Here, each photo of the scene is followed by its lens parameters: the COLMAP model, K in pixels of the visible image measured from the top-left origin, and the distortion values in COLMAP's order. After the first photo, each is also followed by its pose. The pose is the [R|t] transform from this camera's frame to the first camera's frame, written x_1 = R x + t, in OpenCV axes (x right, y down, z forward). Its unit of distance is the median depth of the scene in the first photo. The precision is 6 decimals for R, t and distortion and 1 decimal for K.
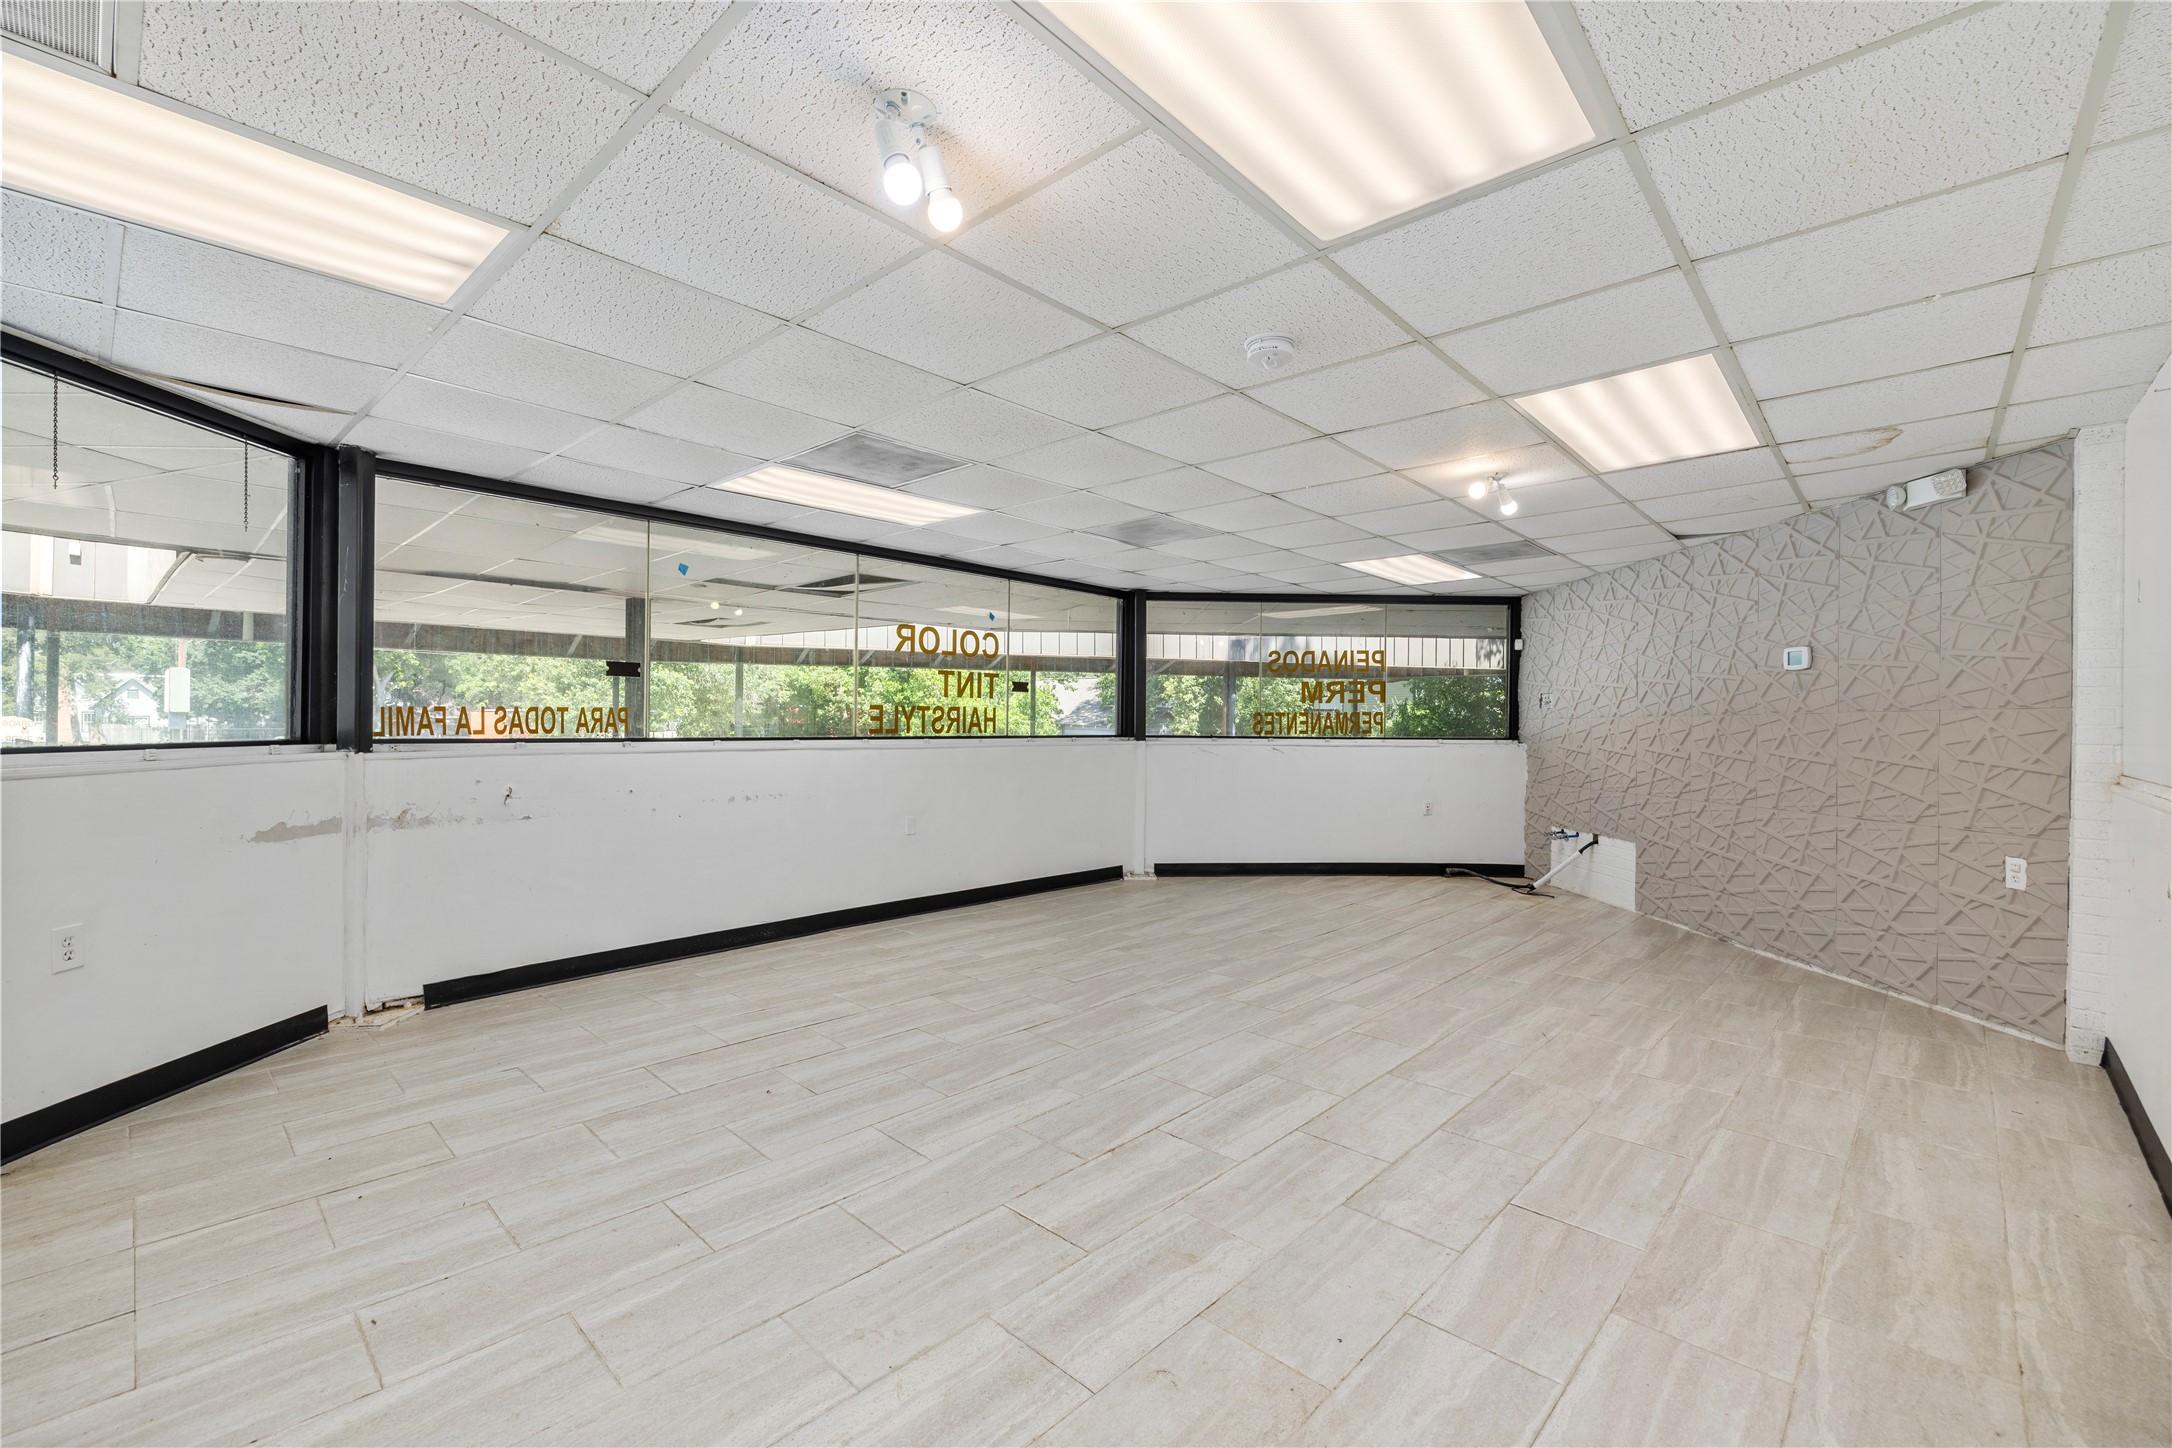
lens RADIAL K [[922.0, 0, 1072.6], [0, 922.0, 718.1], [0, 0, 1]] dist [-0.001657, 0.000539]
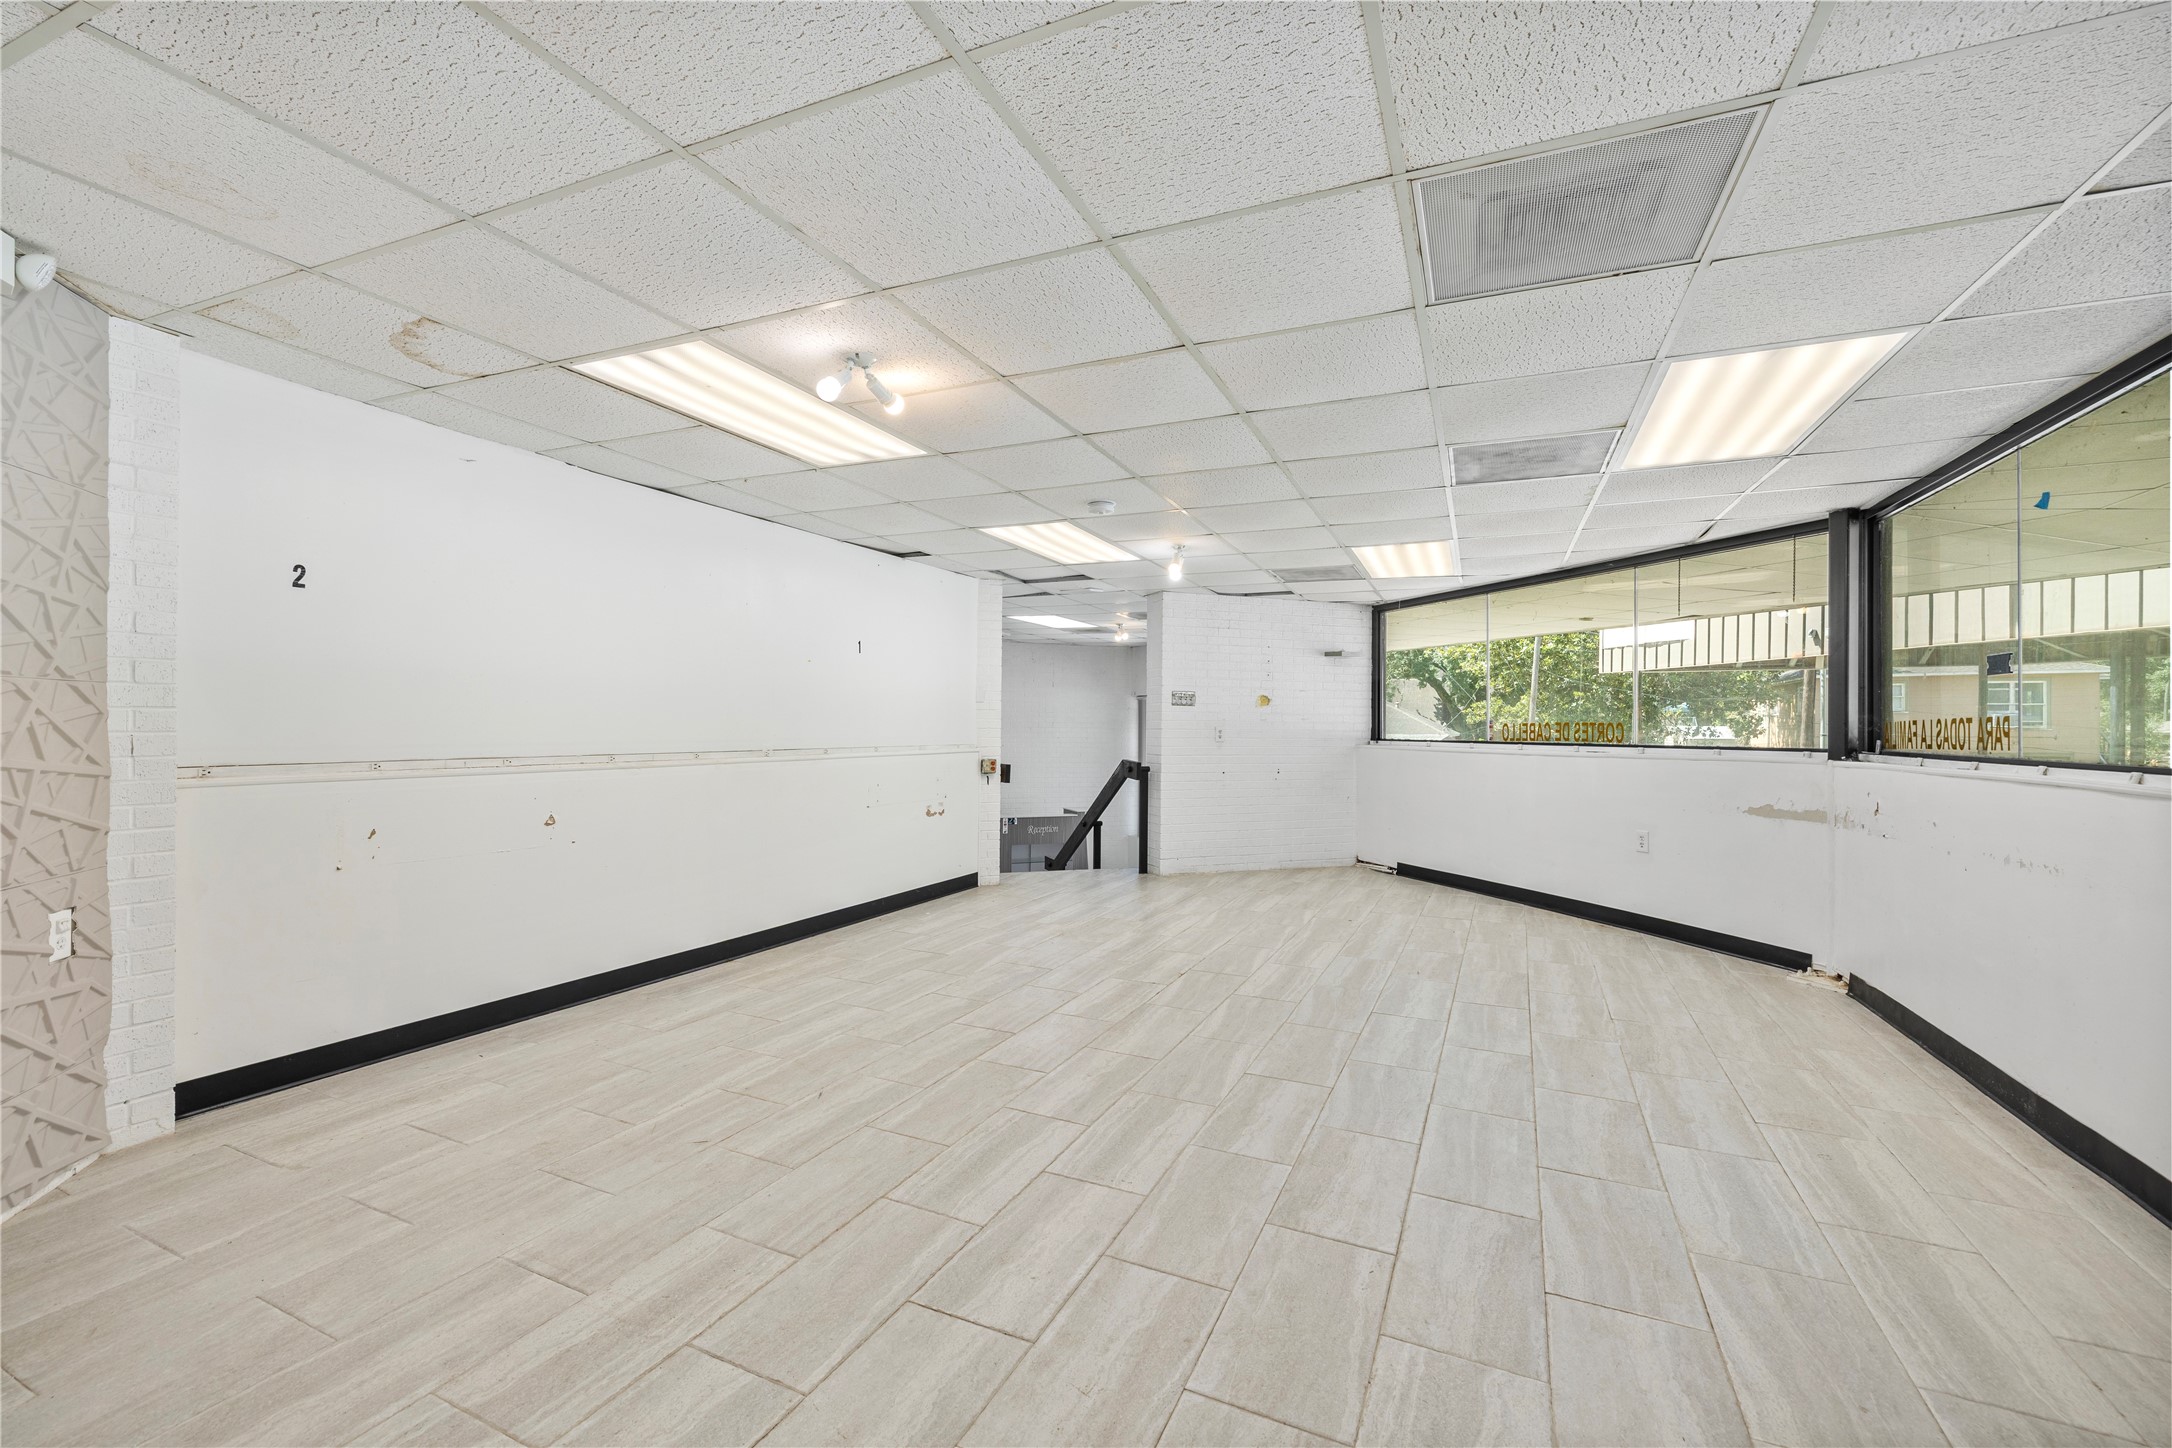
lens RADIAL K [[922.0, 0, 1079.9], [0, 922.0, 724.0], [0, 0, 1]] dist [-0.001657, 0.000539]
pose [[-0.948591, -0.017547, -0.316019, 0.578968], [-0.015867, 0.999843, -0.007888, 0.015929], [0.316108, -0.002468, -0.948720, 1.924955]]
